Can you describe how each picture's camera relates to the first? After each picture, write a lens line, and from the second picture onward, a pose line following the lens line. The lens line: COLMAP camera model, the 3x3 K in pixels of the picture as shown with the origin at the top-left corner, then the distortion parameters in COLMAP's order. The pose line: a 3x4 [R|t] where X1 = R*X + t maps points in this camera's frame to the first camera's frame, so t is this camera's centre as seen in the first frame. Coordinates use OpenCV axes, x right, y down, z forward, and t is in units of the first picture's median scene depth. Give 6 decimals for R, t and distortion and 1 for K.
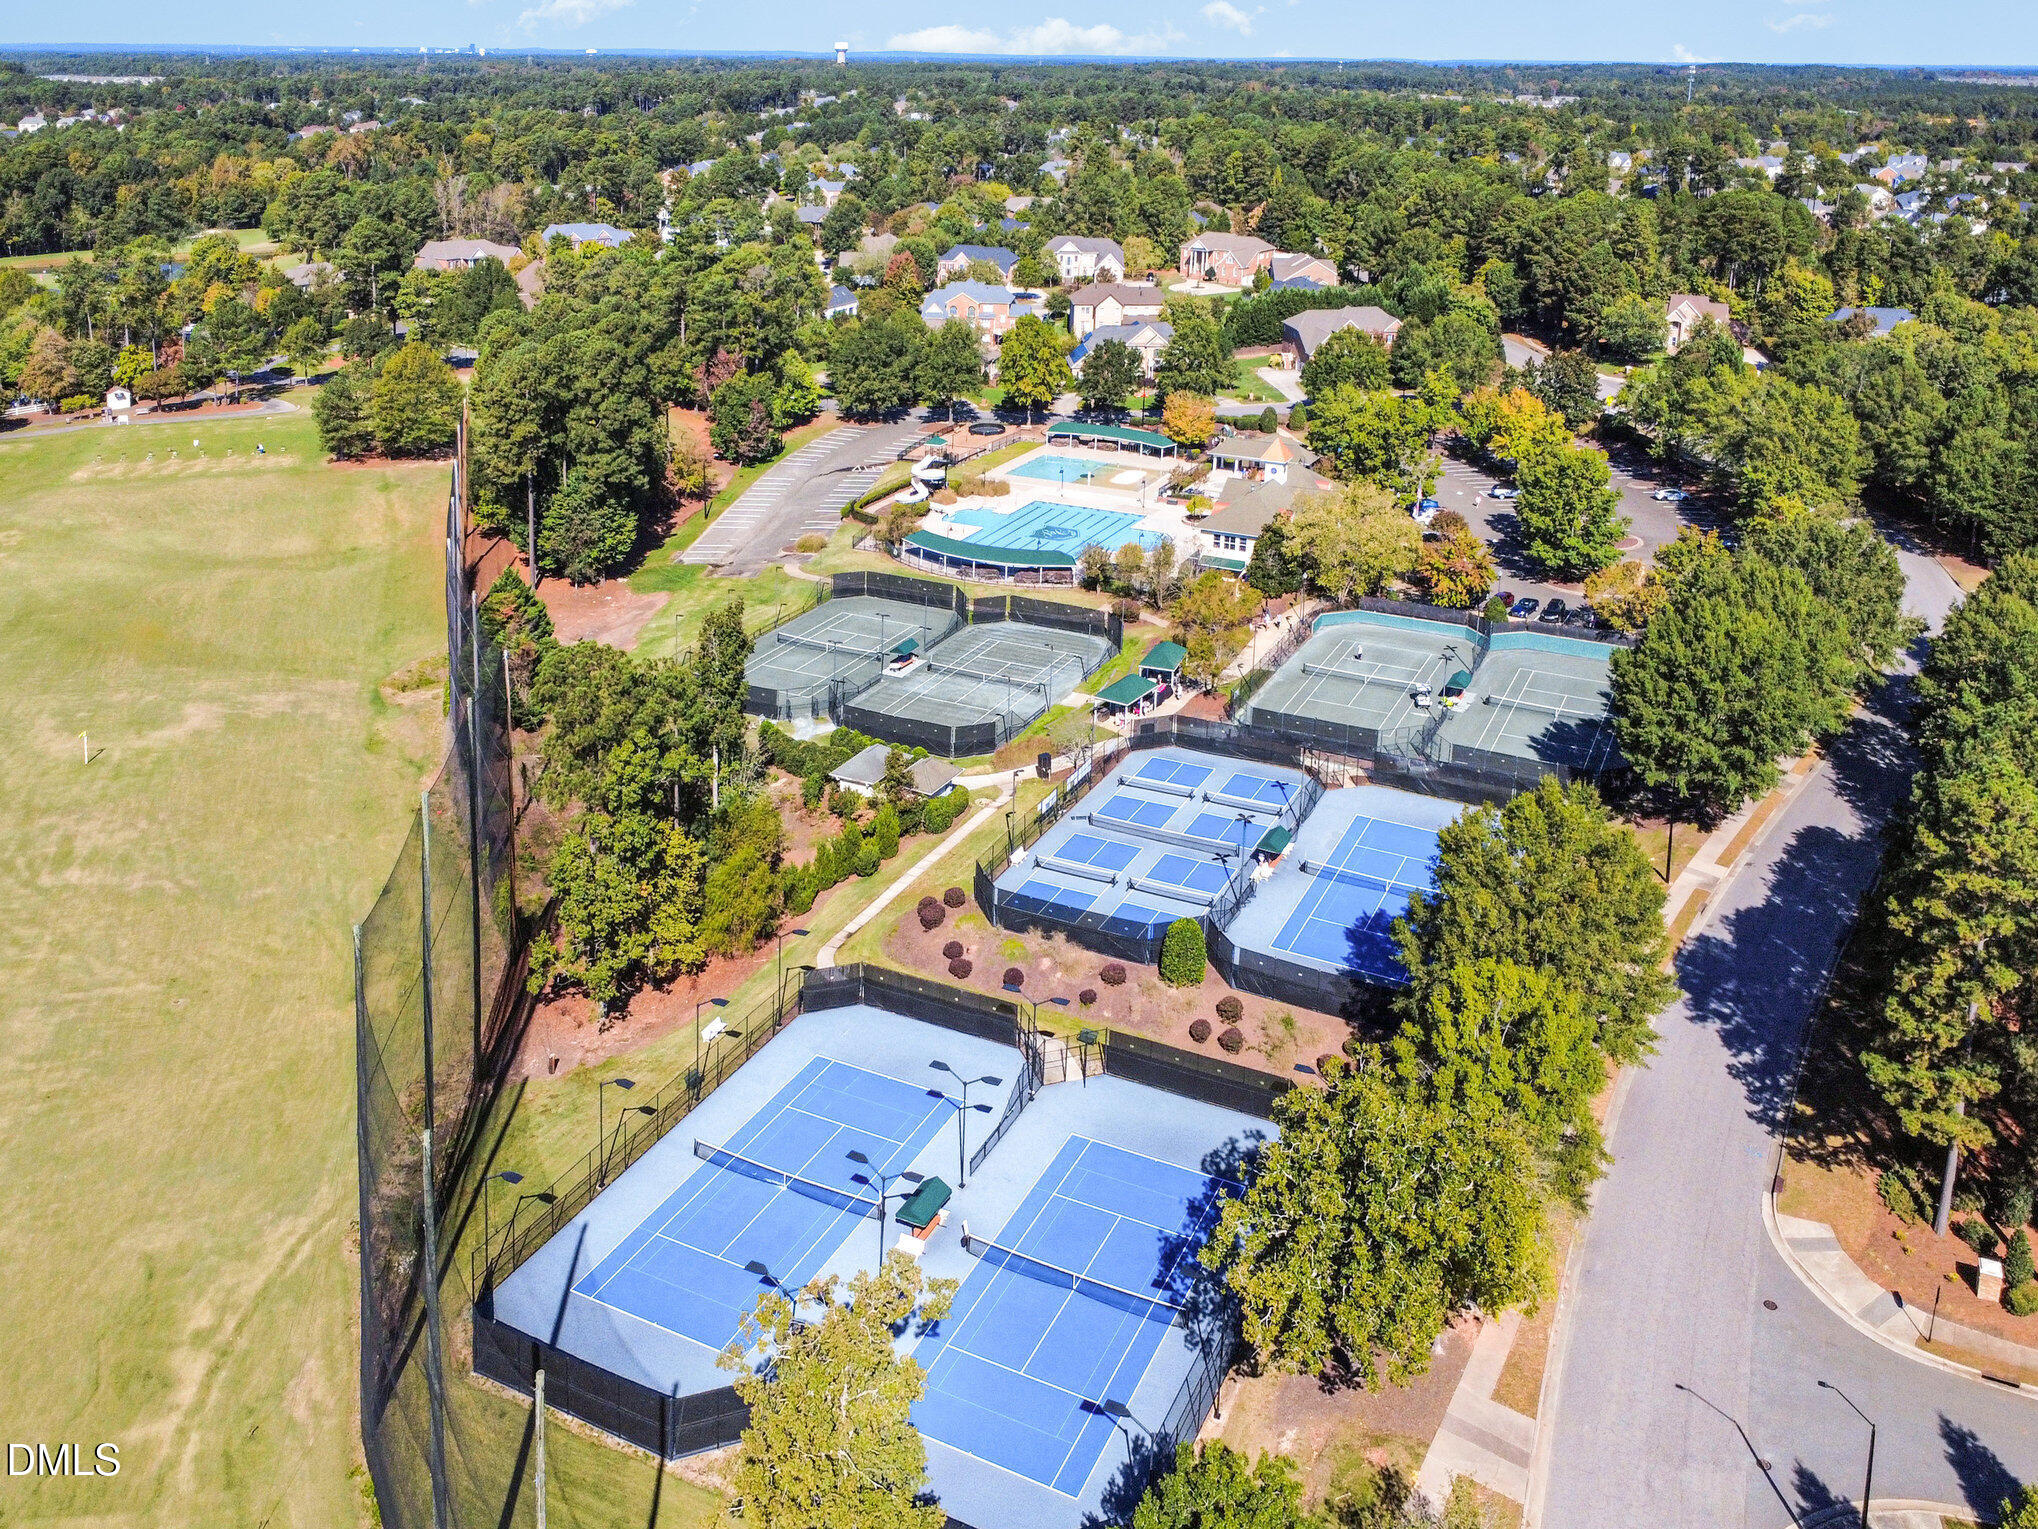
lens RADIAL K [[1536.0, 0, 1019.0], [0, 1536.0, 764.5], [0, 0, 1]] dist [0.006905, 0.001511]
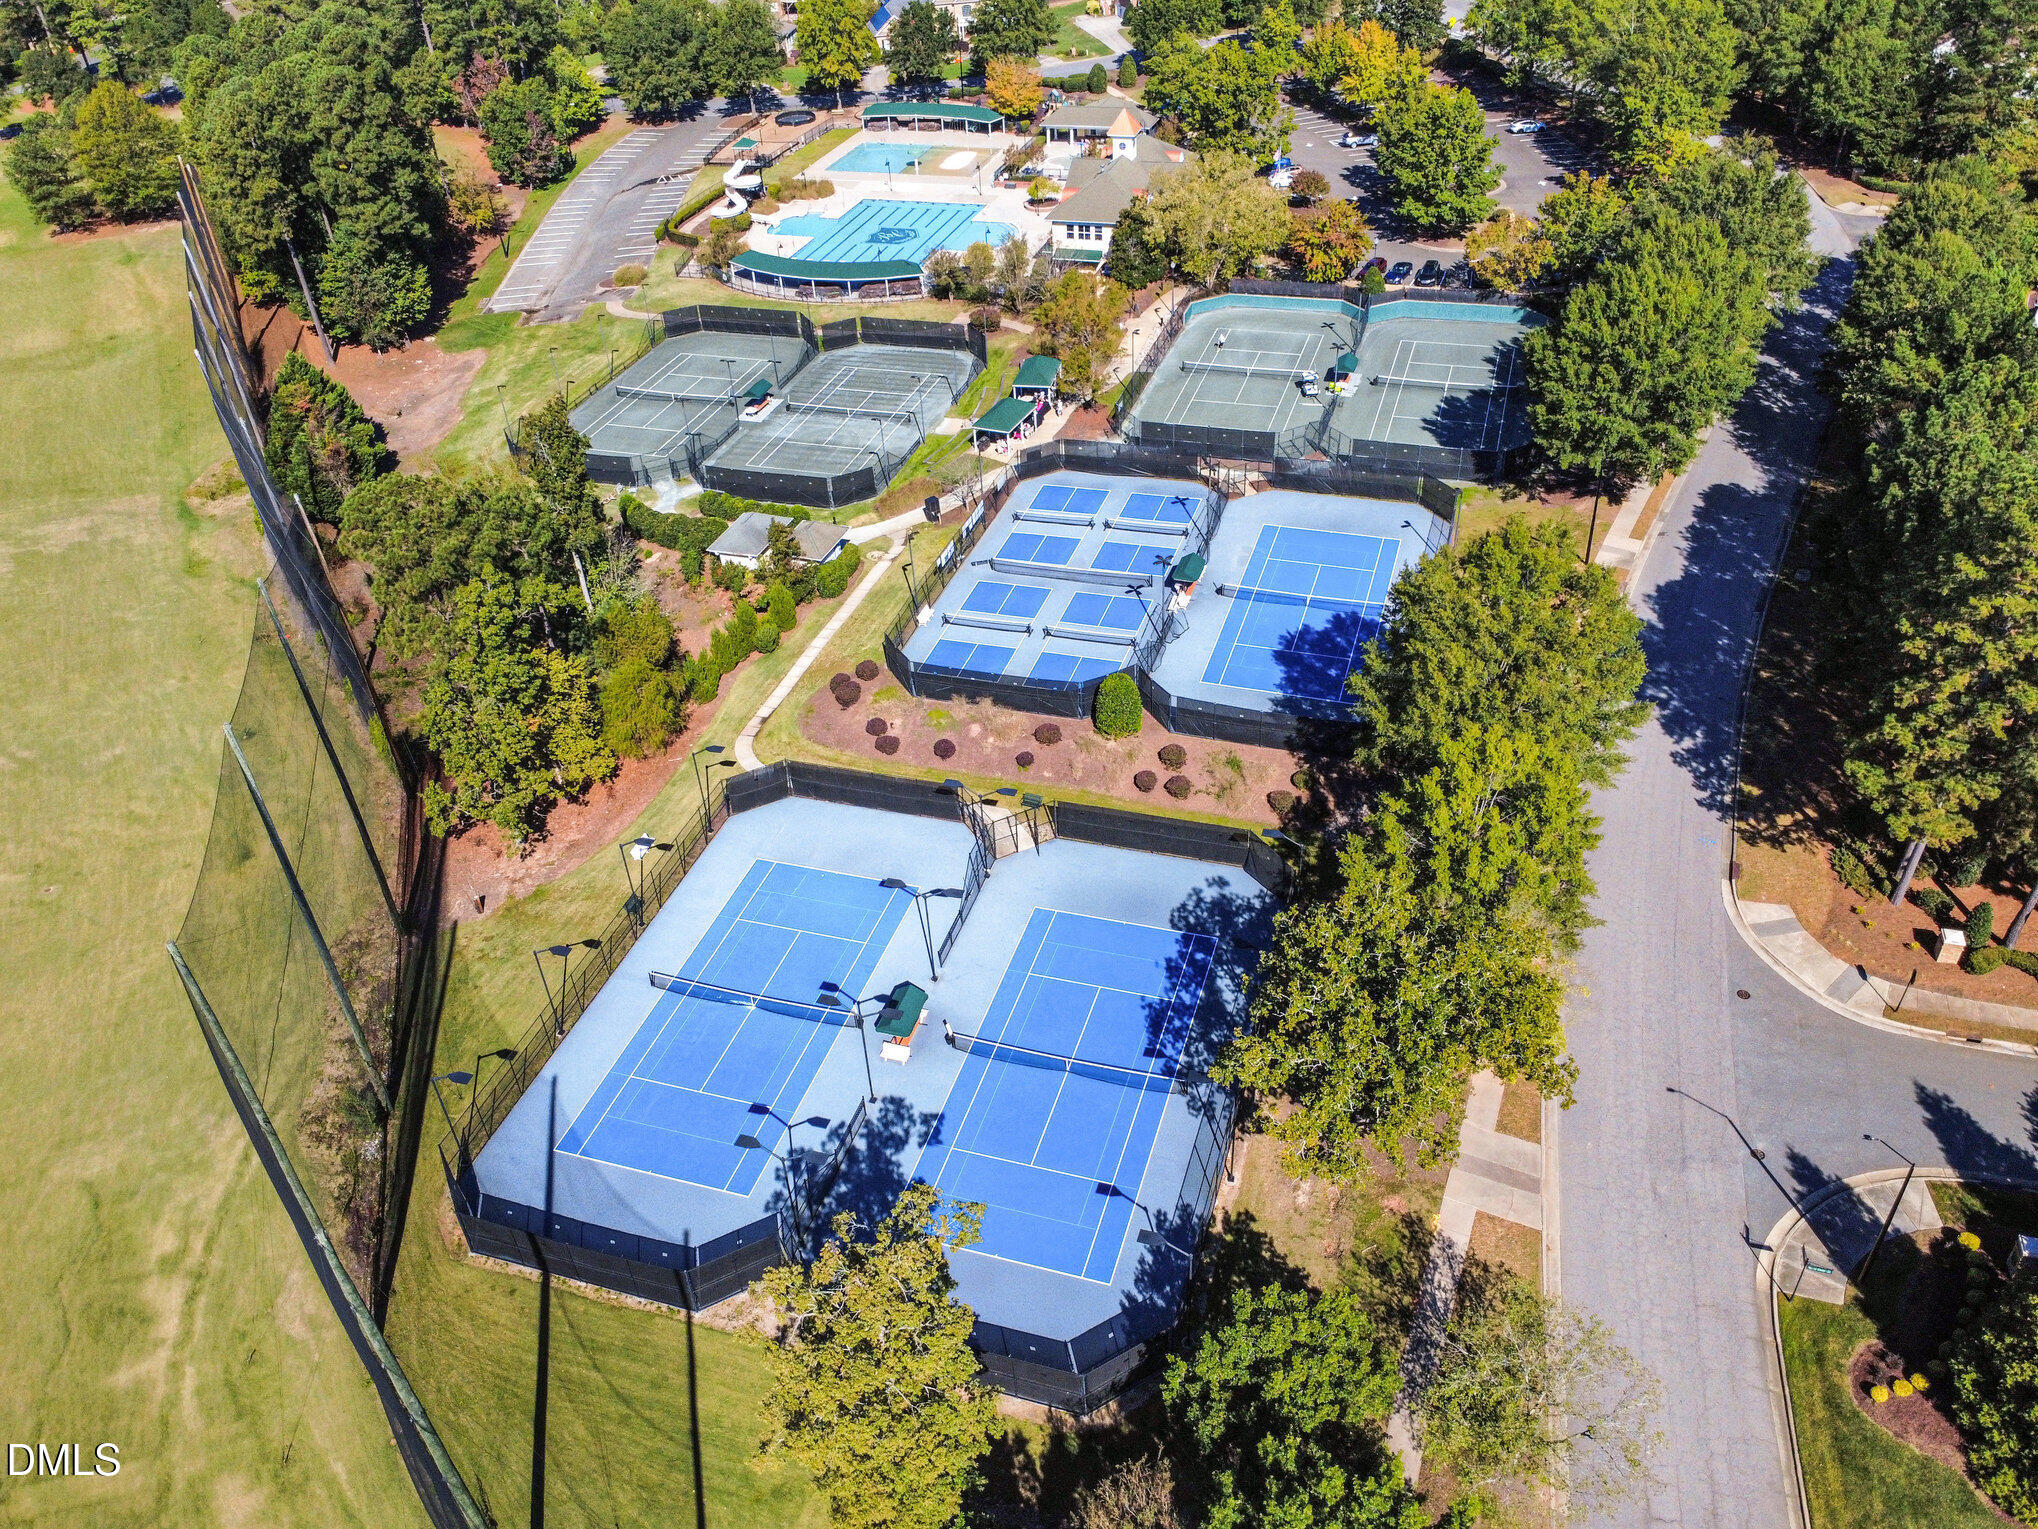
lens RADIAL K [[1432.6, 0, 1119.5], [0, 1432.6, 813.5], [0, 0, 1]] dist [0.008277, -0.001563]
pose [[0.978326, -0.168624, 0.120181, -0.010799], [0.132832, 0.956302, 0.260464, -0.041495], [-0.158849, -0.238855, 0.957974, 0.096317]]
